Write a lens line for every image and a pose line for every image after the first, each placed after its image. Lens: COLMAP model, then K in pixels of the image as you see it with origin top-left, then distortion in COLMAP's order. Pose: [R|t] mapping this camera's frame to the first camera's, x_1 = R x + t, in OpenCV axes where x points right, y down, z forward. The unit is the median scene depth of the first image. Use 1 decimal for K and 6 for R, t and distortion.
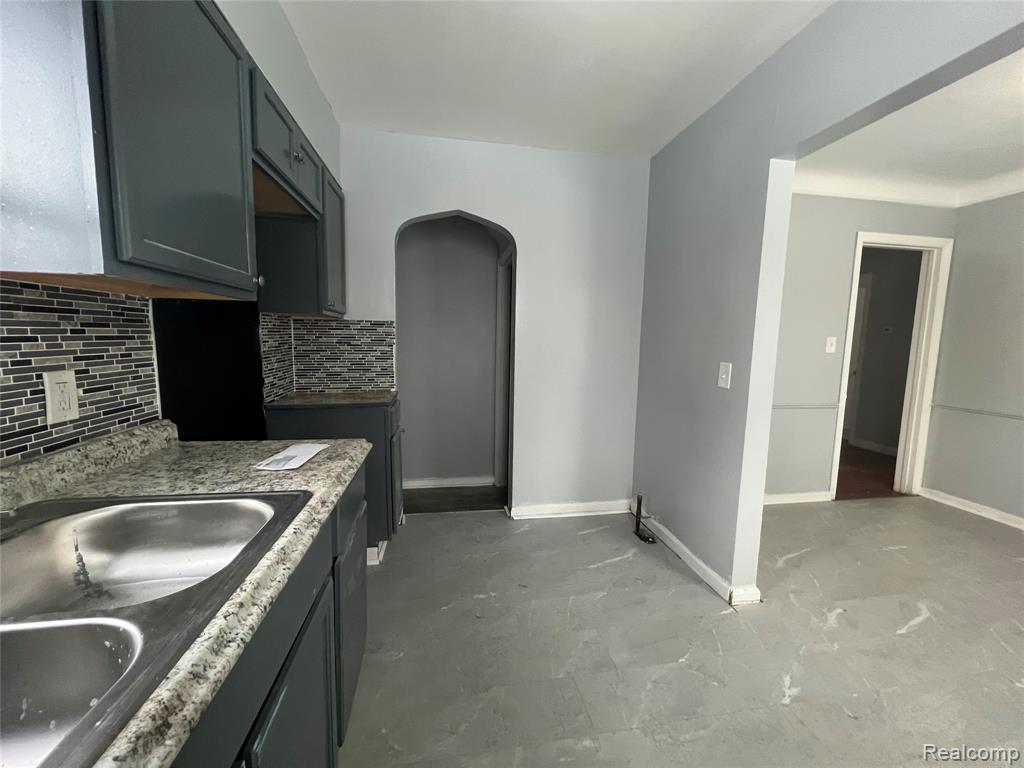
lens RADIAL K [[403.9, 0, 512.0], [0, 403.9, 384.0], [0, 0, 1]] dist [0.000377, -0.000070]
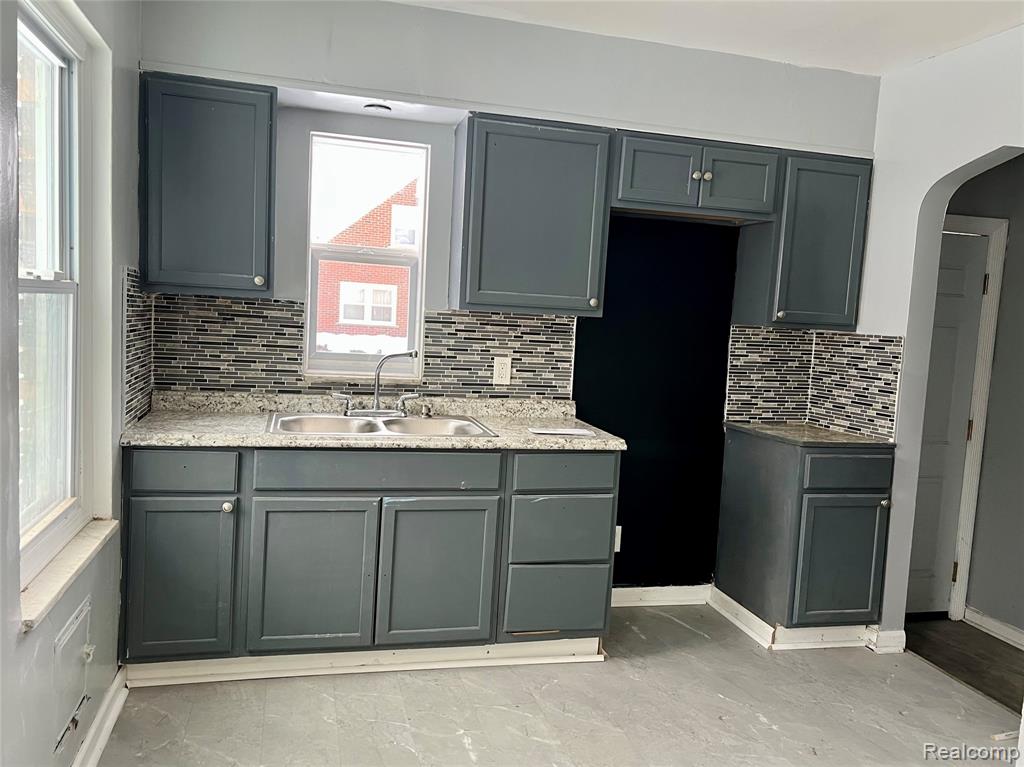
lens RADIAL K [[809.1, 0, 512.0], [0, 809.1, 383.5], [0, 0, 1]] dist [-0.001933, -0.001340]
pose [[0.081489, 0.072544, -0.994031, 2.010272], [-0.166775, 0.984278, 0.058160, -0.104662], [0.982622, 0.161040, 0.092306, 0.539473]]
